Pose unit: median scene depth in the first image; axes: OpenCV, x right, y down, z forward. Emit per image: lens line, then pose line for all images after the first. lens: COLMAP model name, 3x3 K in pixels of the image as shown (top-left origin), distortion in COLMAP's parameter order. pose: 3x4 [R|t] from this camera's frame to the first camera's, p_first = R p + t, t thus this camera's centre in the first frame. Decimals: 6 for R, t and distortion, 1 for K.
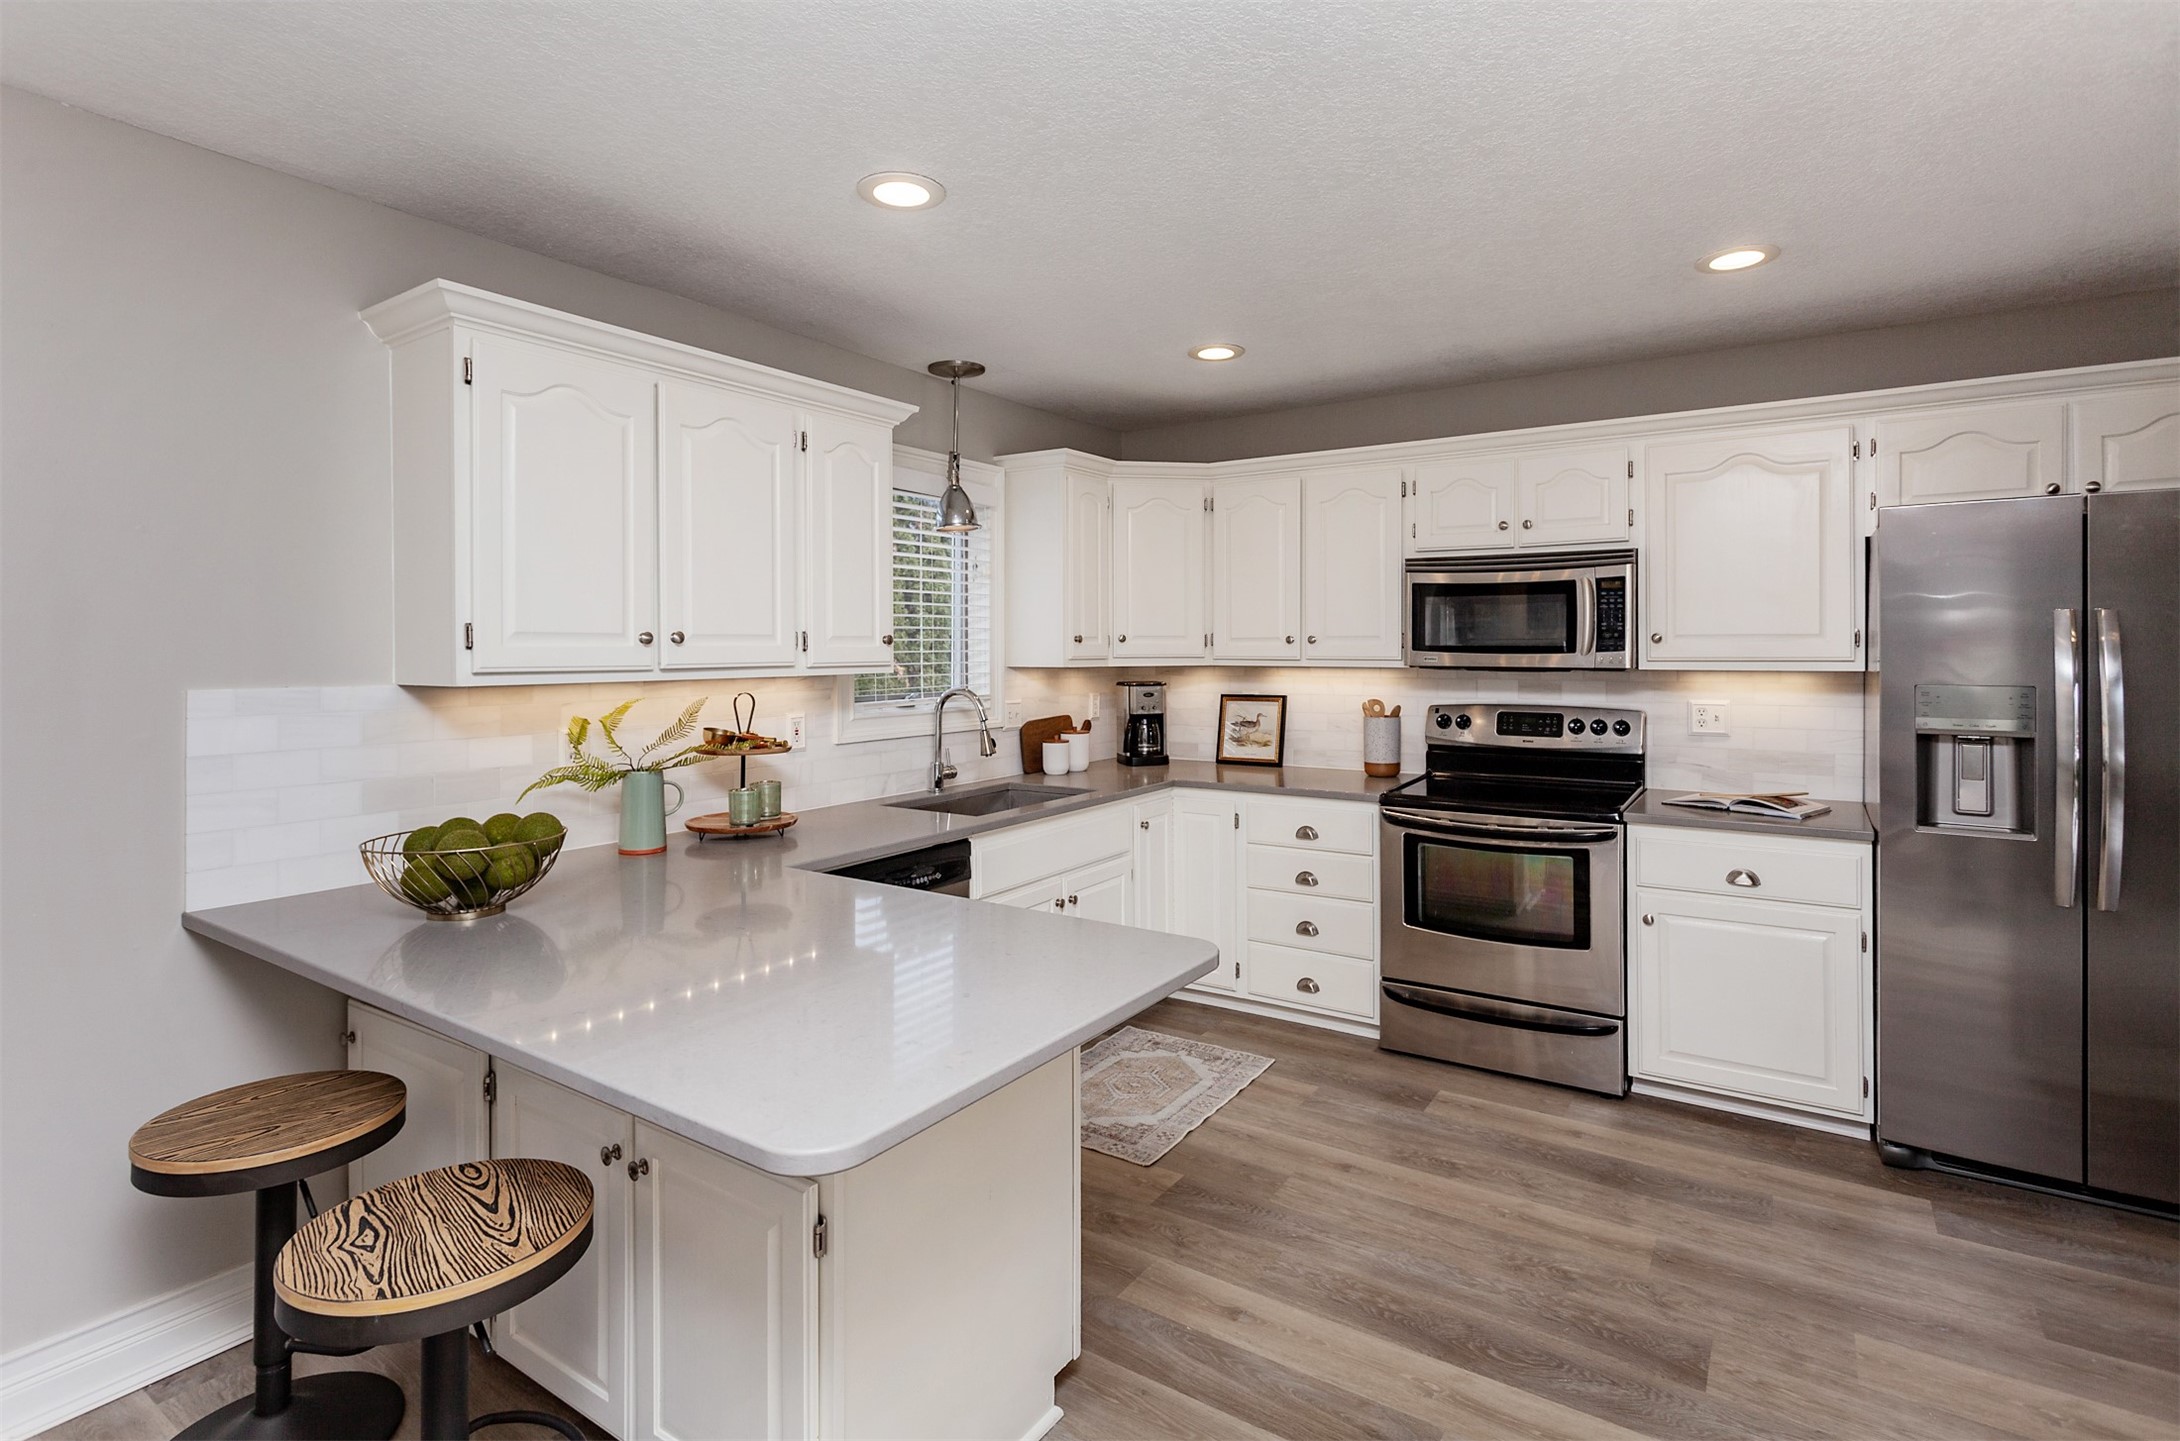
lens RADIAL K [[1054.2, 0, 1091.6], [0, 1054.2, 651.5], [0, 0, 1]] dist [-0.002810, 0.002322]
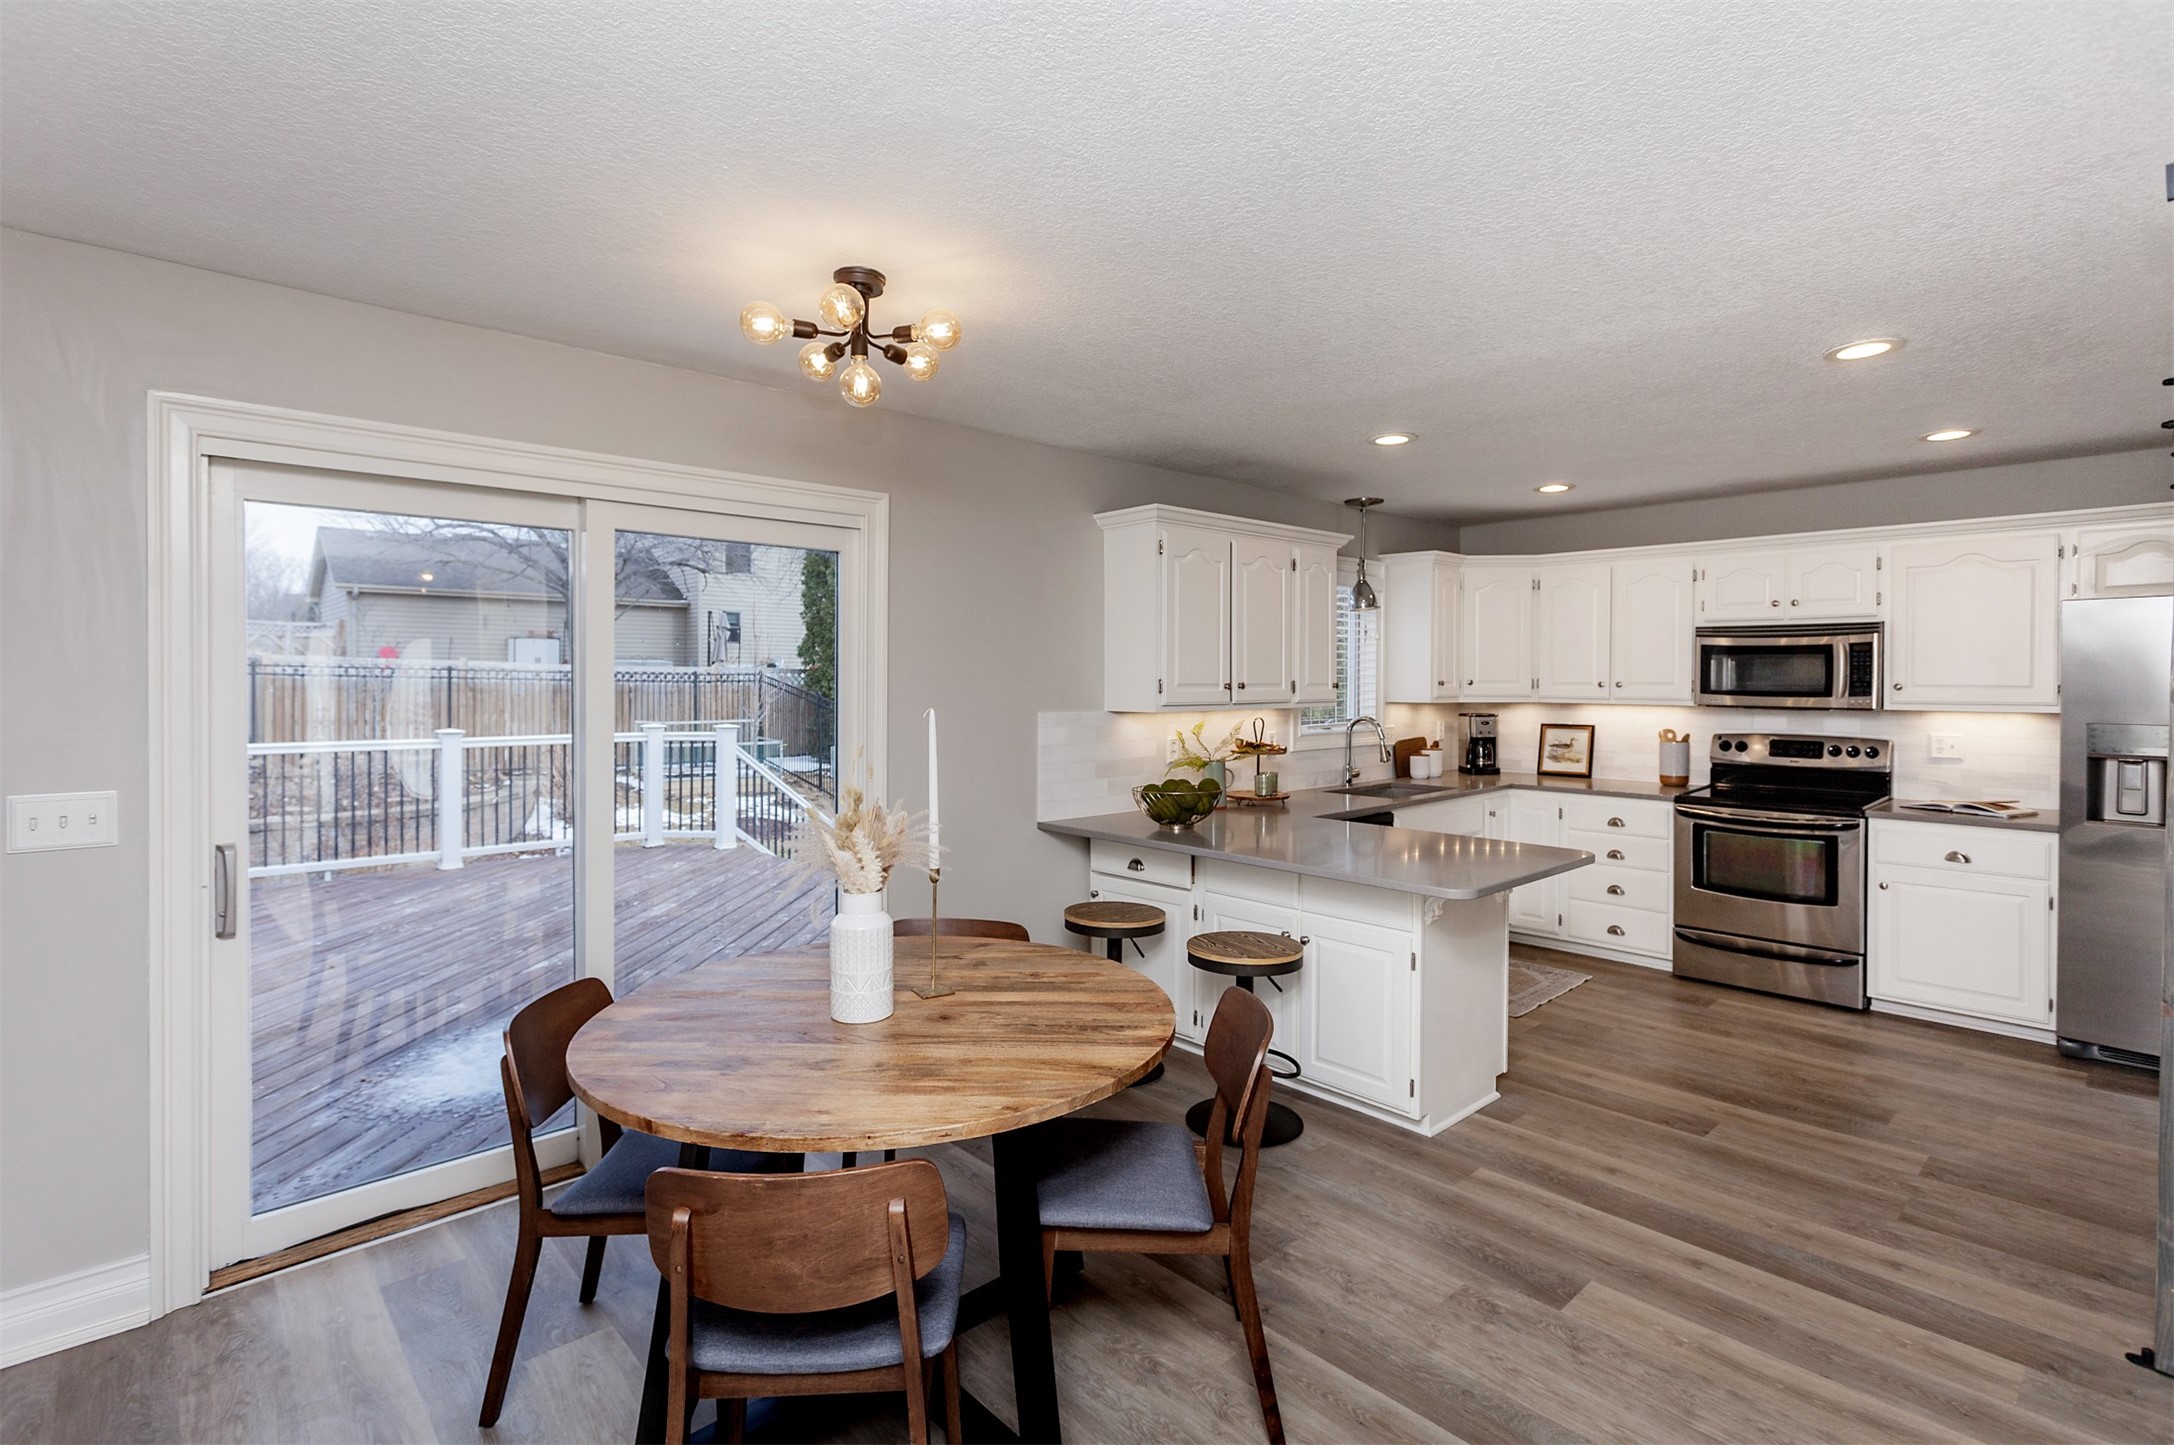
lens RADIAL K [[1051.3, 0, 1083.4], [0, 1051.3, 689.4], [0, 0, 1]] dist [-0.002810, 0.002322]
pose [[0.974390, 0.007312, -0.224746, -0.187316], [-0.005077, 0.999932, 0.010524, -0.018053], [0.224808, -0.009114, 0.974360, -0.562071]]
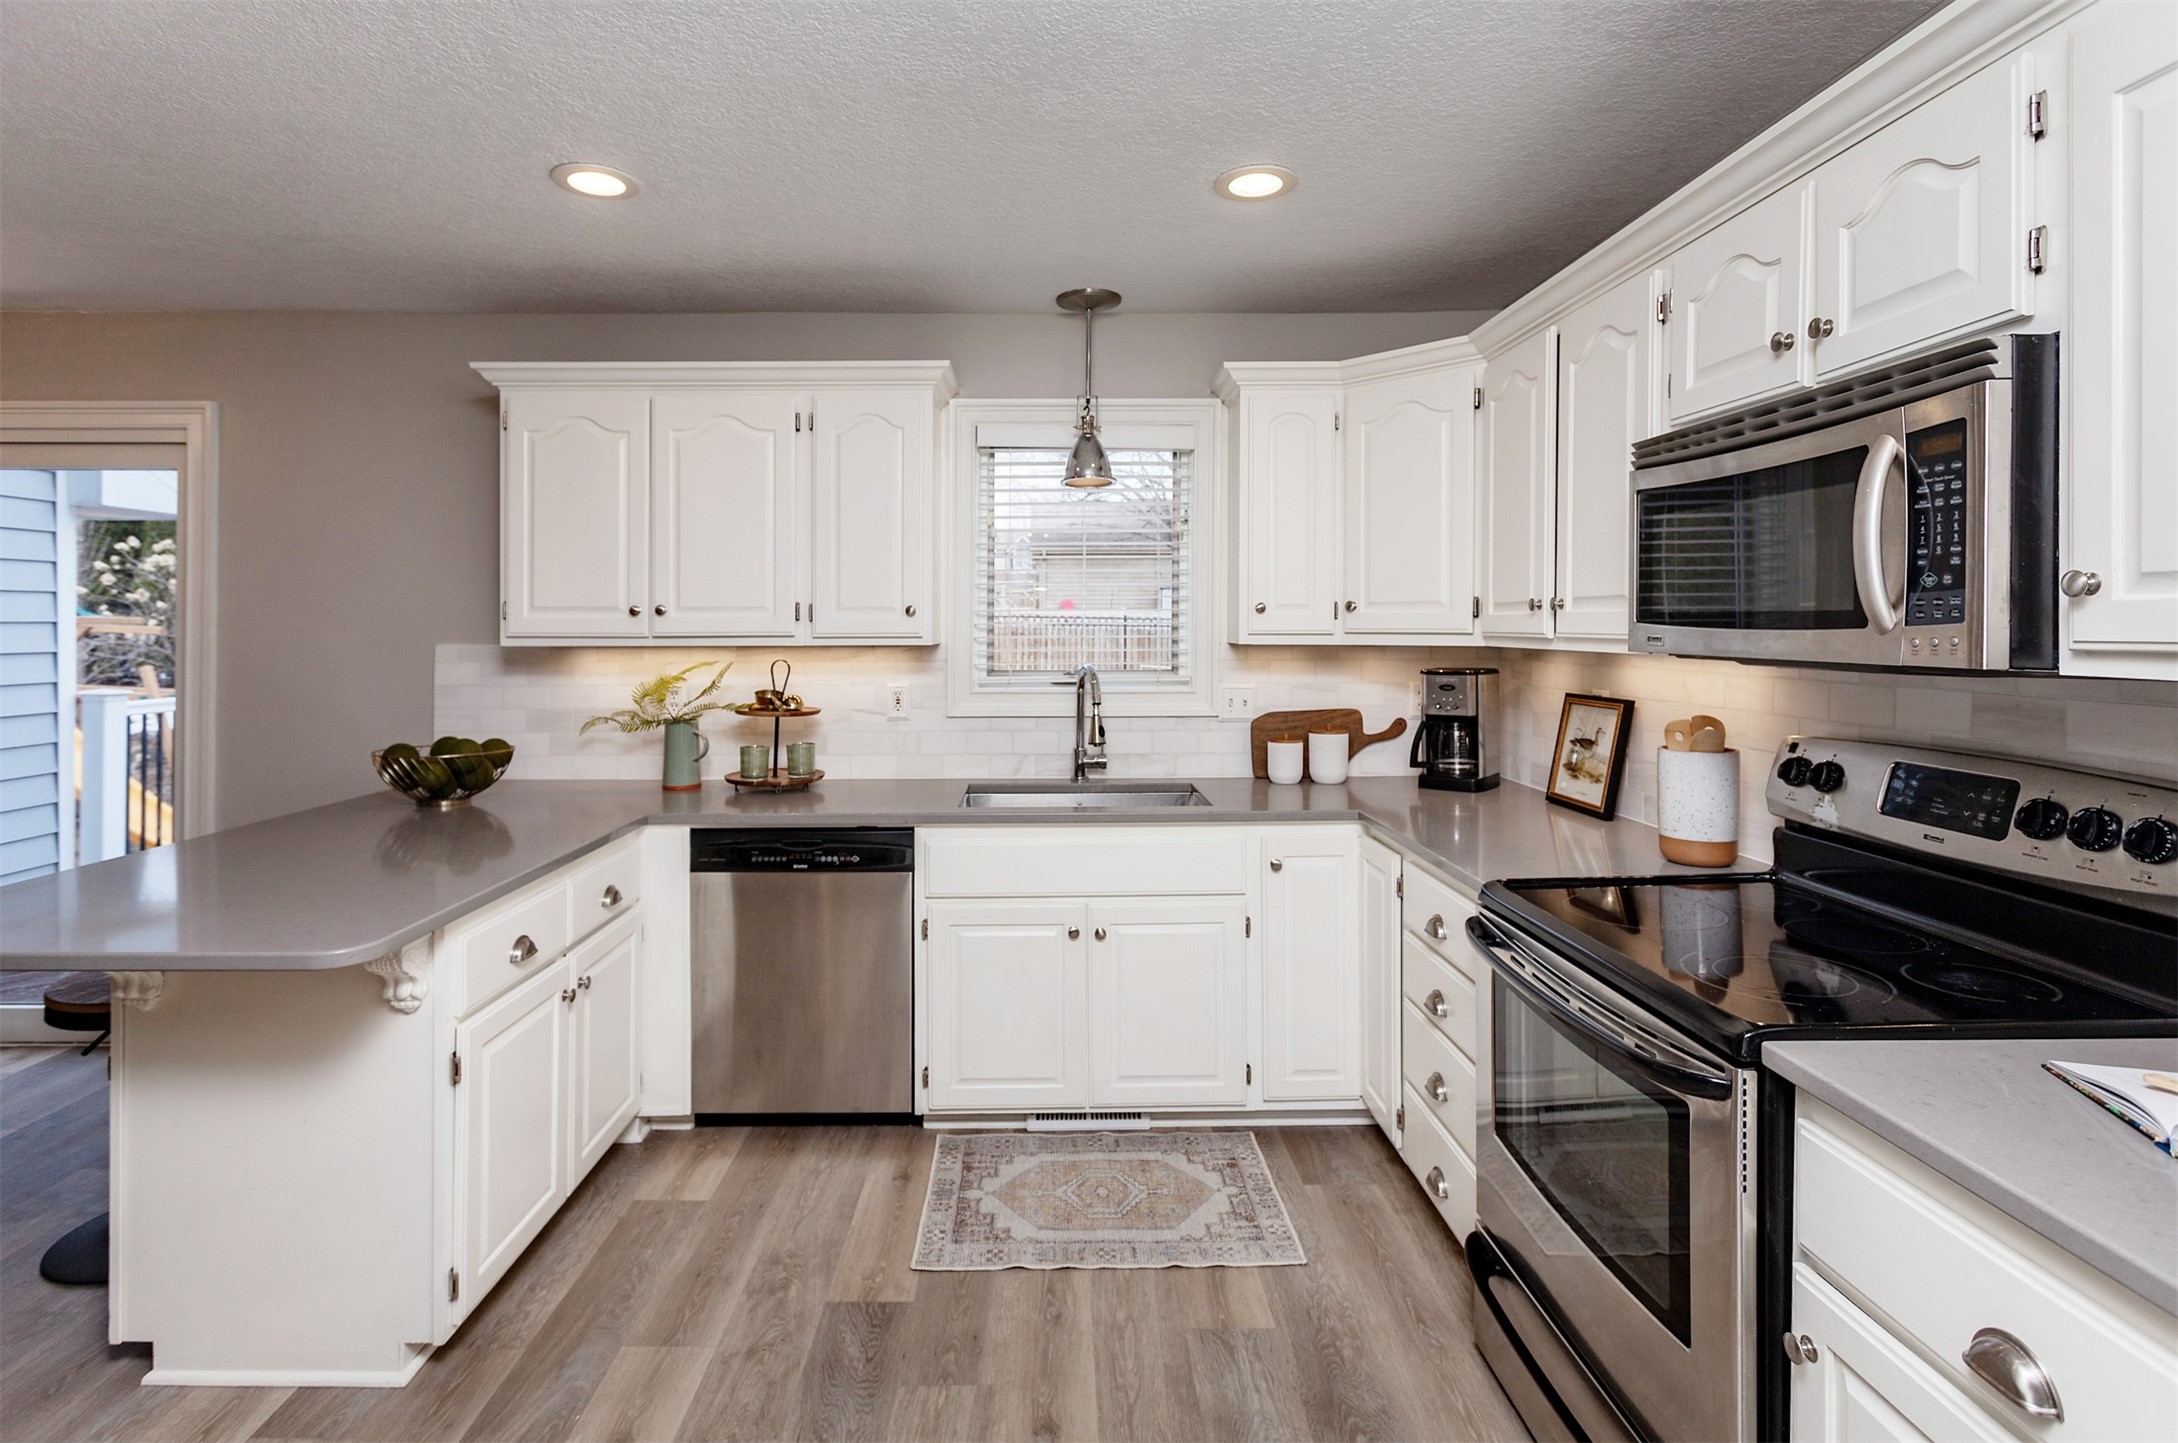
lens RADIAL K [[1053.2, 0, 1058.2], [0, 1053.2, 638.2], [0, 0, 1]] dist [-0.002810, 0.002322]
pose [[0.554315, 0.011953, -0.832221, 0.617019], [-0.003749, 0.999923, 0.011864, 0.002107], [0.832298, -0.003457, 0.554317, 0.522933]]
